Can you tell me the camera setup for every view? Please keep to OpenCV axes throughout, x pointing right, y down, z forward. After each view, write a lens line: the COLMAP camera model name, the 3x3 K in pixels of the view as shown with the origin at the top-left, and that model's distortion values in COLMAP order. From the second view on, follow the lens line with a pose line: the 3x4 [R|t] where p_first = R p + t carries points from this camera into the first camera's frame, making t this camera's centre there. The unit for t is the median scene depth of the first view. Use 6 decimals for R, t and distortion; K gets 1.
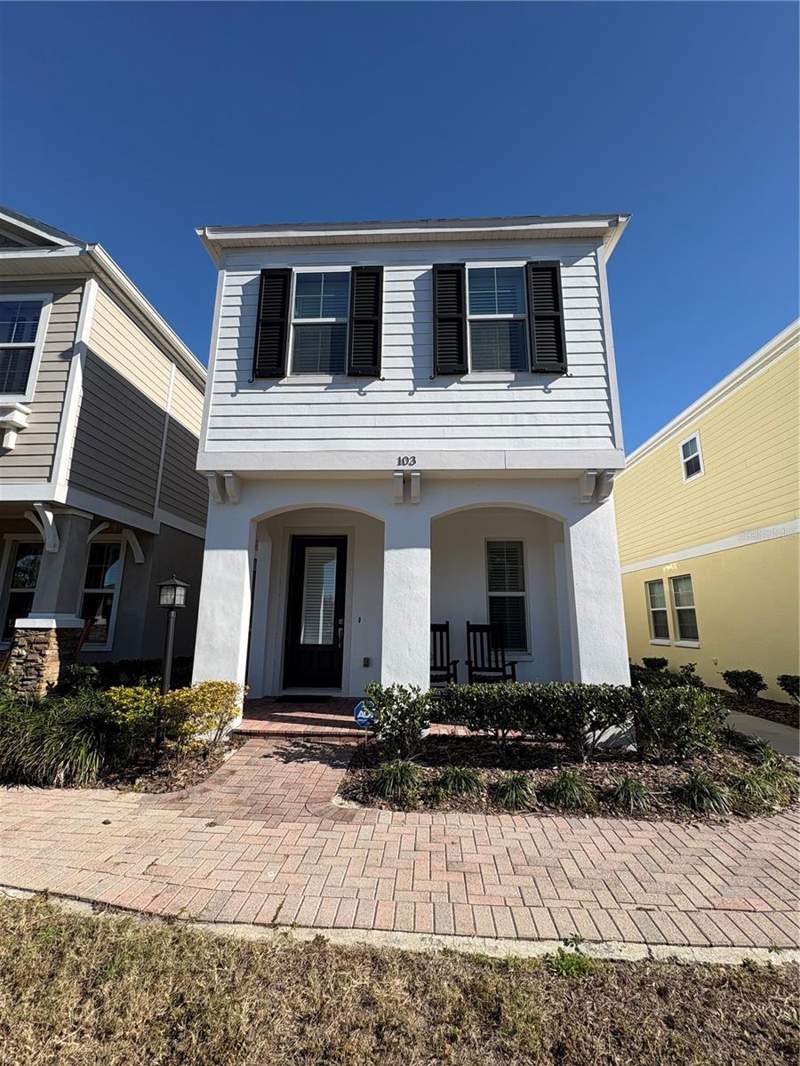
lens RADIAL K [[423.0, 0, 403.9], [0, 423.0, 532.8], [0, 0, 1]] dist [-0.000515, 0.000134]
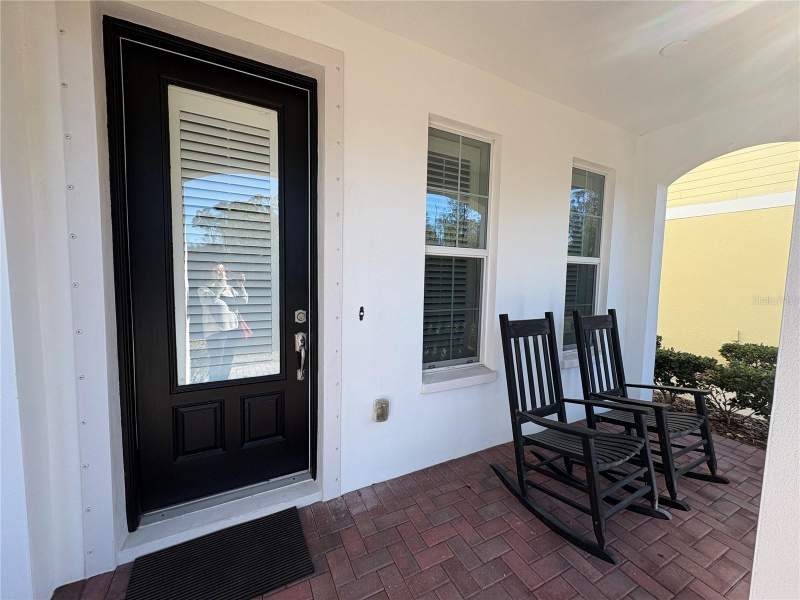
lens RADIAL K [[317.4, 0, 404.5], [0, 317.4, 301.7], [0, 0, 1]] dist [-0.000515, 0.000134]
pose [[0.865533, -0.029897, 0.499959, -0.327201], [-0.112901, 0.960878, 0.252915, 0.172291], [-0.487961, -0.275352, 0.828297, 1.097702]]
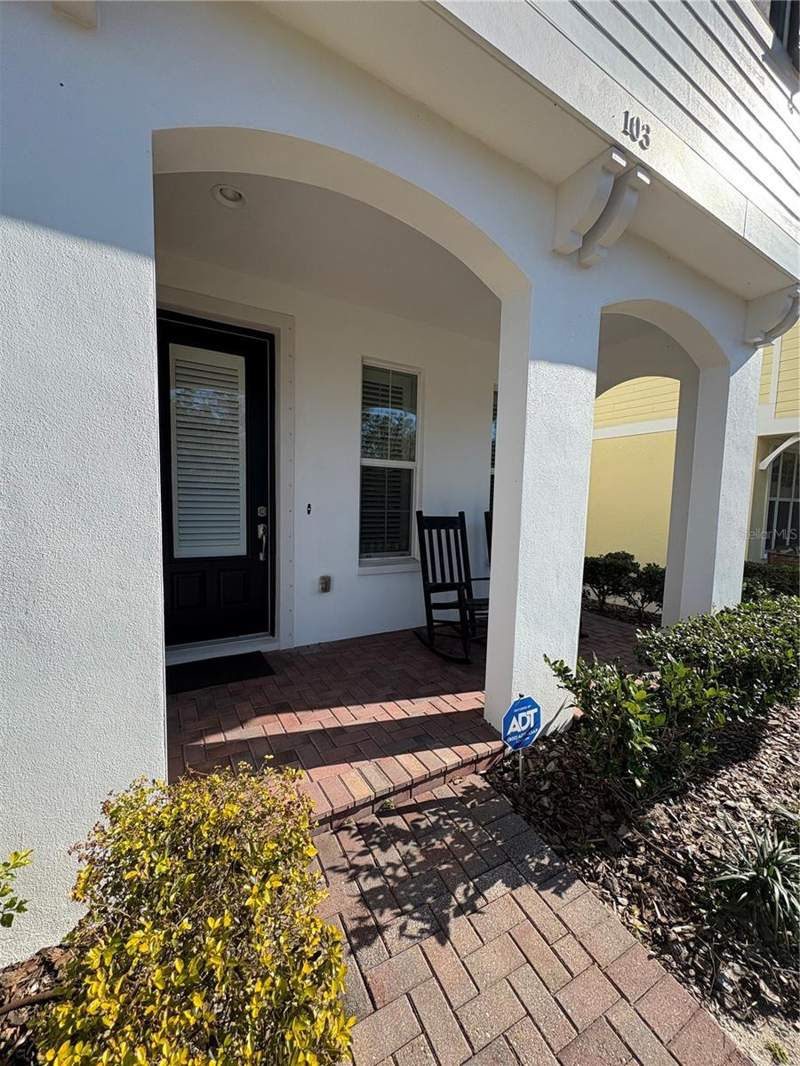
lens RADIAL K [[423.0, 0, 399.1], [0, 423.0, 533.4], [0, 0, 1]] dist [-0.000515, 0.000134]
pose [[0.837173, -0.035916, 0.545758, -0.446291], [-0.123482, 0.959666, 0.252573, 0.132232], [-0.532817, -0.278838, 0.798971, 0.765145]]
